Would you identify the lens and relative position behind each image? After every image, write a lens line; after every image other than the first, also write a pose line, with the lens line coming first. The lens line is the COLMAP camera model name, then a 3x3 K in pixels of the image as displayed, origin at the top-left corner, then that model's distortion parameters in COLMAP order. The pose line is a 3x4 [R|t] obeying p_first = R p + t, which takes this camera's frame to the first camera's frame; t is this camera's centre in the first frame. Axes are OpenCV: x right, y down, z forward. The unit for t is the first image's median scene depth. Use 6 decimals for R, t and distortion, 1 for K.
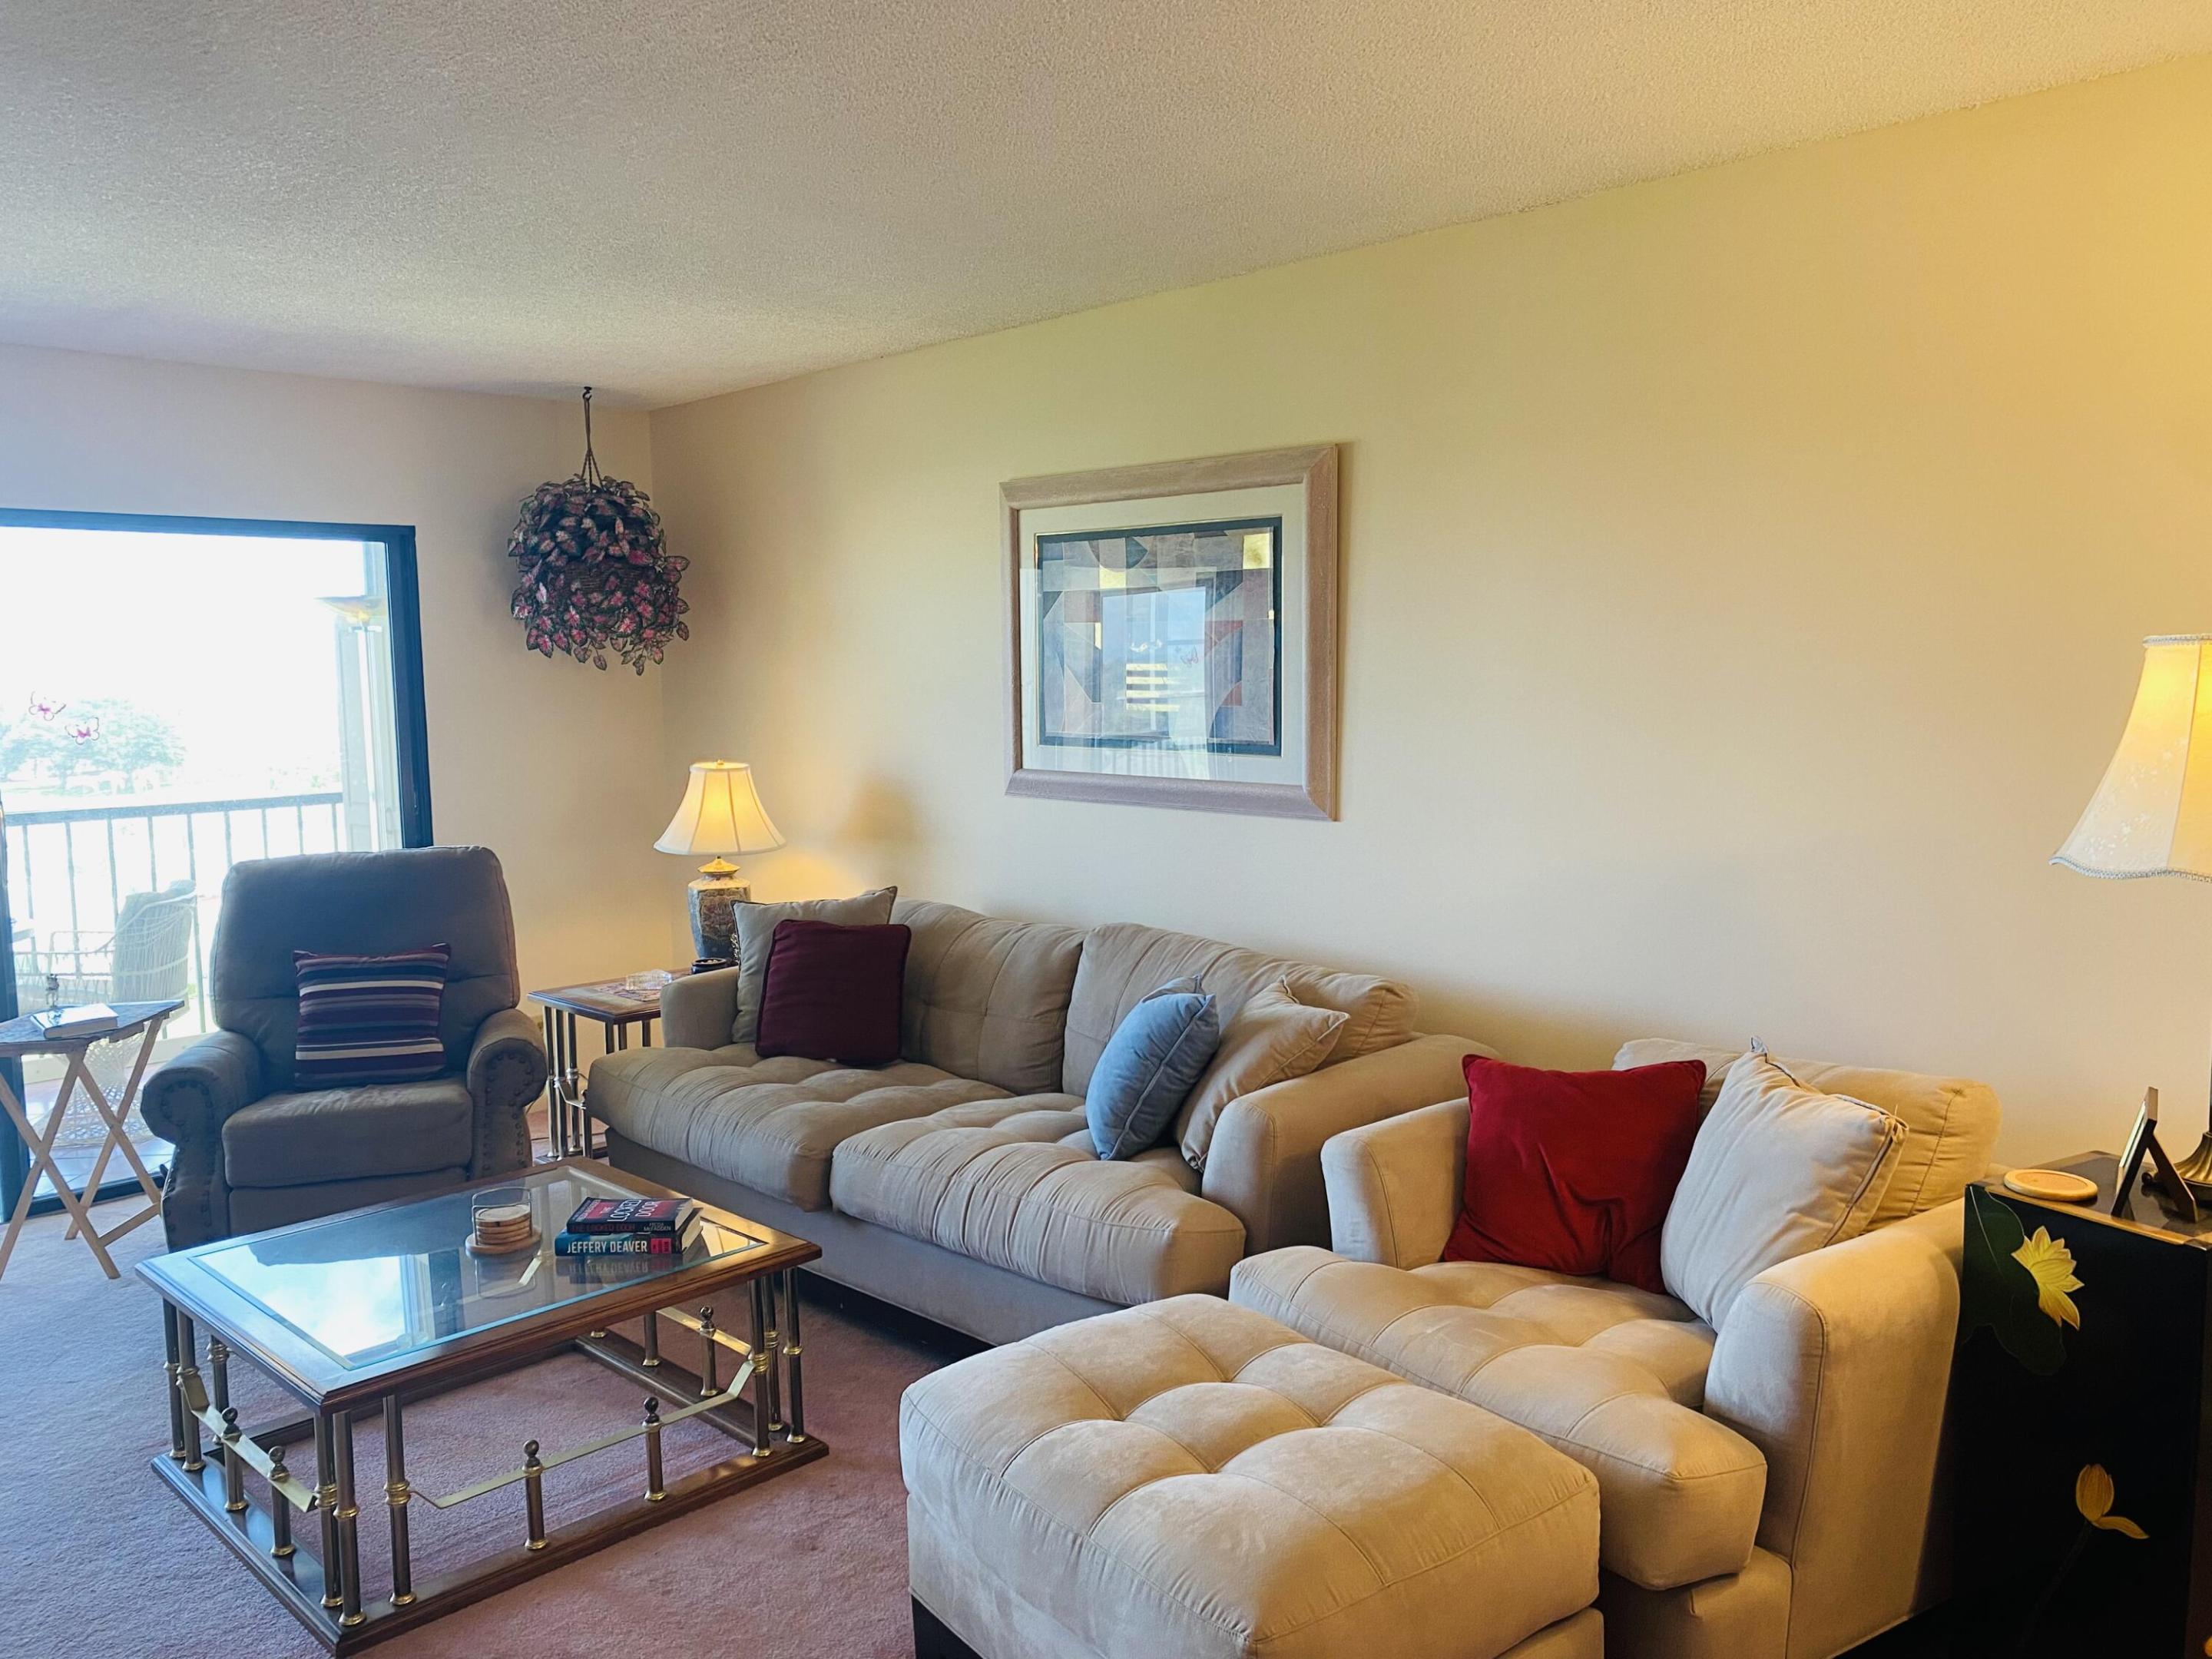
lens RADIAL K [[1642.5, 0, 1106.0], [0, 1642.5, 829.5], [0, 0, 1]] dist [0.000553, -0.030204]
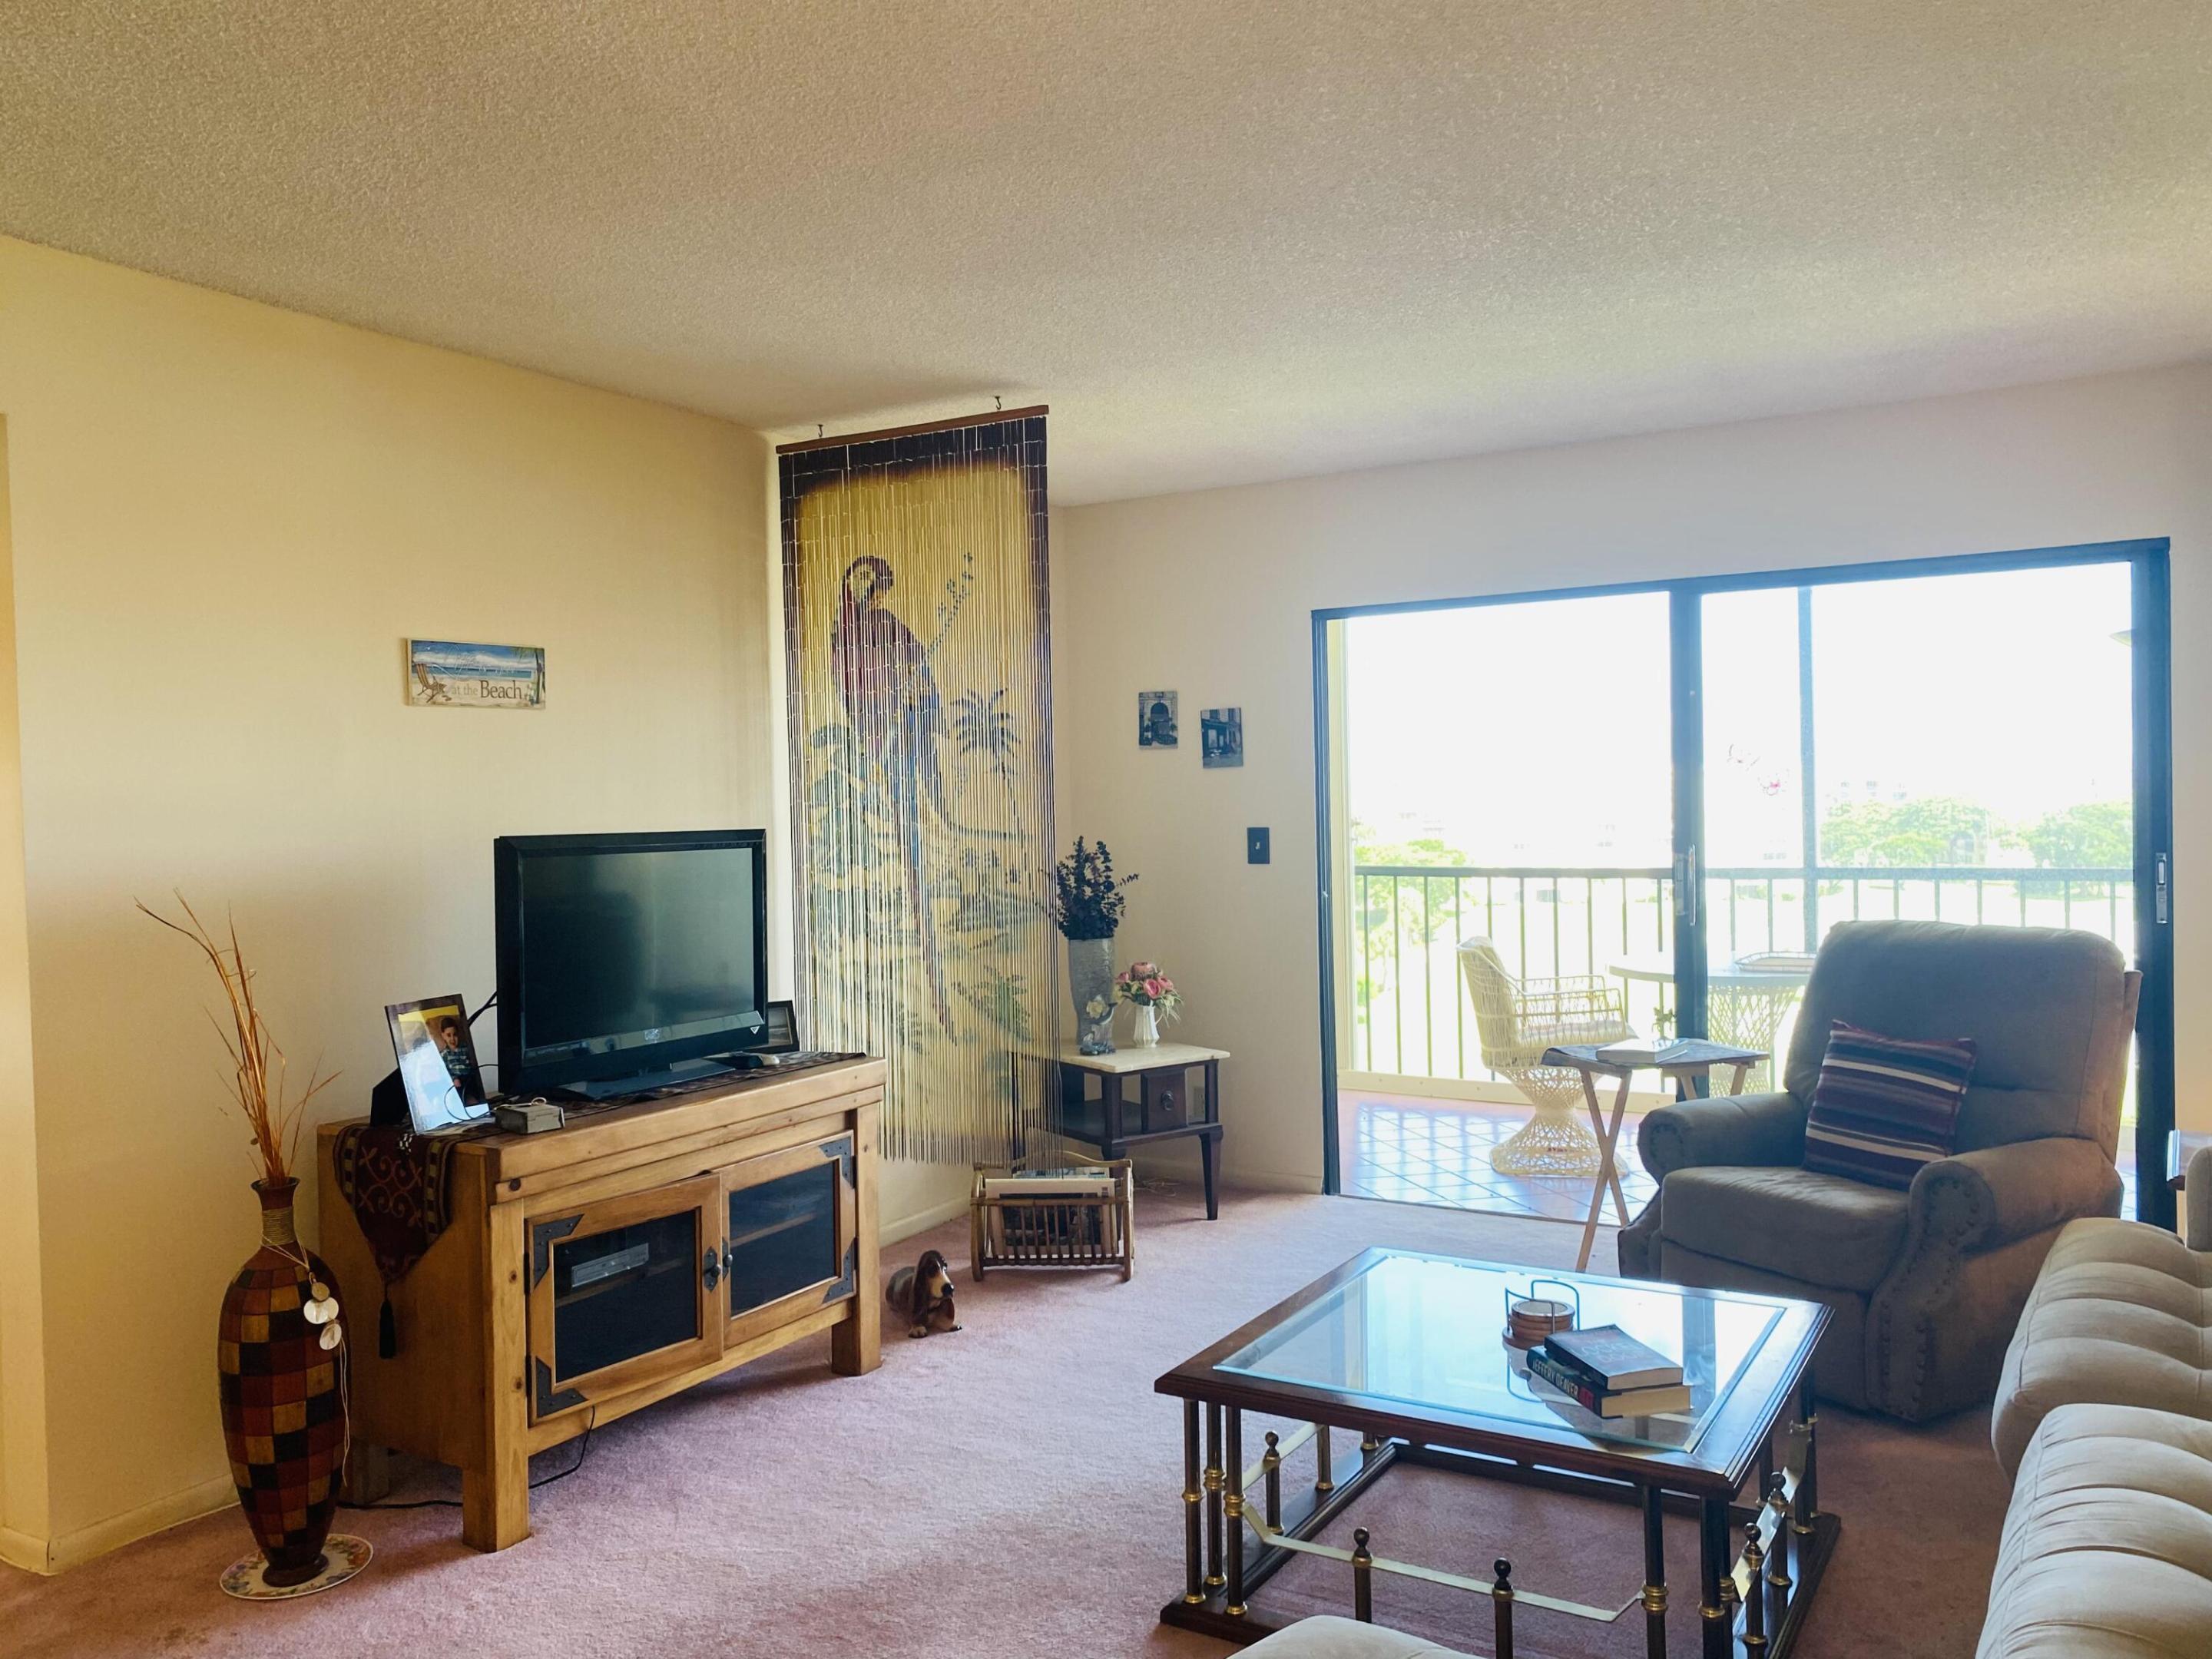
lens RADIAL K [[1675.3, 0, 1140.6], [0, 1675.3, 810.5], [0, 0, 1]] dist [0.065669, -0.044855]
pose [[0.212929, 0.025201, -0.976743, 0.340107], [-0.076213, 0.997050, 0.009111, -0.021910], [0.974091, 0.072500, 0.214222, 0.381513]]
